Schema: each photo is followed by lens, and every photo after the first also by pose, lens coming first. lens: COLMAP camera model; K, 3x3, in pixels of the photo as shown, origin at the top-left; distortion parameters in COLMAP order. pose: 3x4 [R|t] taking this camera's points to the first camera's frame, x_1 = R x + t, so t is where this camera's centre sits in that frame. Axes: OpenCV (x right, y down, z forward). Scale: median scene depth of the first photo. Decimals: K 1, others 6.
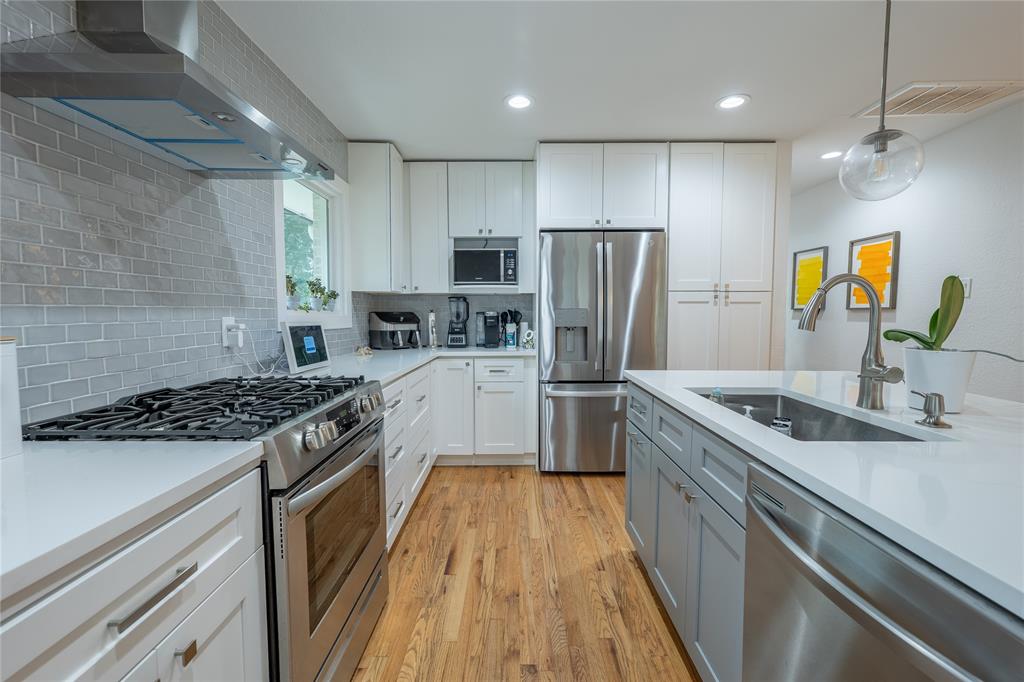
lens RADIAL K [[421.7, 0, 509.5], [0, 421.7, 345.5], [0, 0, 1]] dist [0.002978, 0.000732]
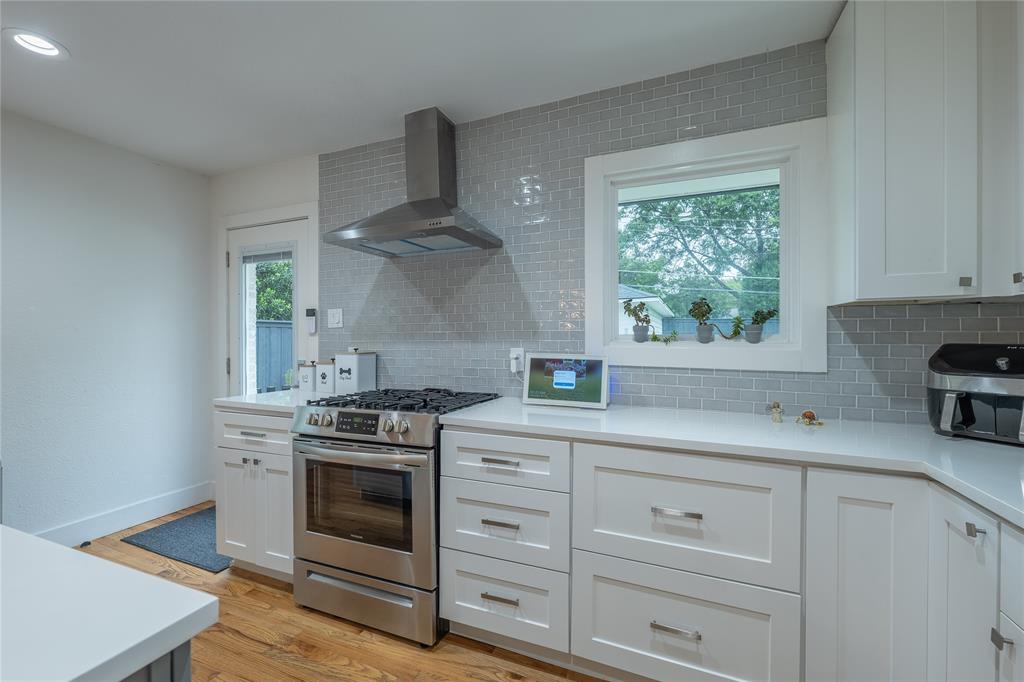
lens RADIAL K [[421.7, 0, 512.9], [0, 421.7, 342.5], [0, 0, 1]] dist [0.002978, 0.000732]
pose [[-0.375256, 0.001941, -0.926919, 0.397882], [-0.073146, 0.996817, 0.031700, -0.096178], [0.924031, 0.079697, -0.373919, 1.145807]]
